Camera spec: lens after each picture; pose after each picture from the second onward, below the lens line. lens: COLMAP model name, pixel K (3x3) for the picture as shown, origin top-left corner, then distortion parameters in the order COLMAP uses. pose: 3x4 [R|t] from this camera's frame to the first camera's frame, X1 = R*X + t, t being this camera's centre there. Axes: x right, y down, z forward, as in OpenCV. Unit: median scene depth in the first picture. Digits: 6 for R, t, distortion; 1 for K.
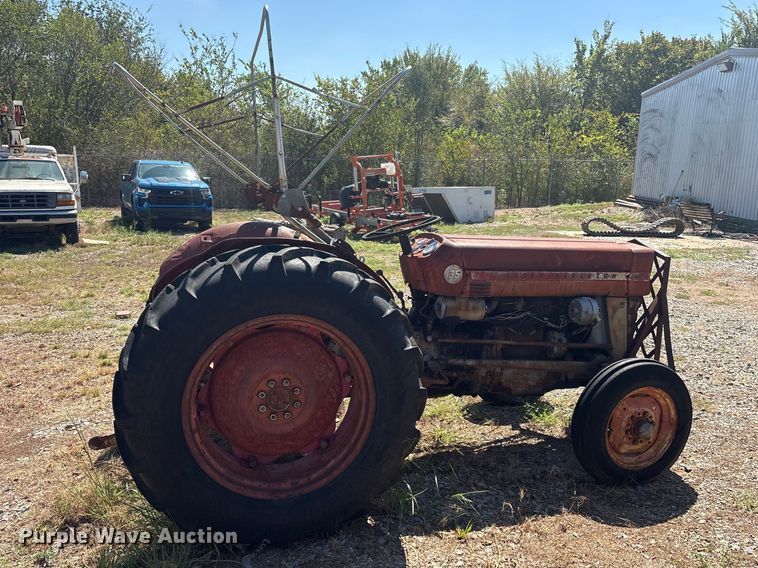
lens RADIAL K [[738.4, 0, 379.0], [0, 738.4, 284.0], [0, 0, 1]] dist [0.062197, -0.081818]
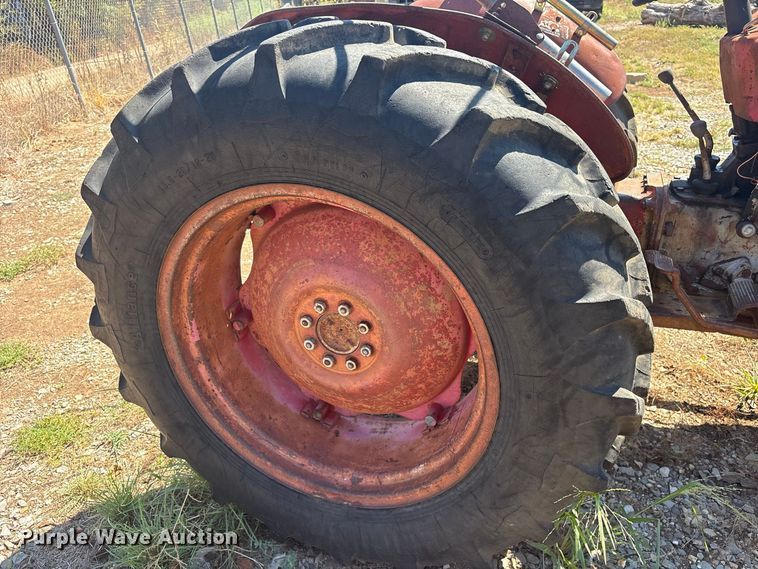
lens RADIAL K [[588.1, 0, 365.0], [0, 588.1, 284.2], [0, 0, 1]] dist [0.008361, -0.001029]
pose [[0.806268, 0.194846, -0.558539, 0.080469], [-0.008571, 0.947946, 0.318317, -0.010629], [0.591488, -0.251862, 0.765969, 0.497138]]
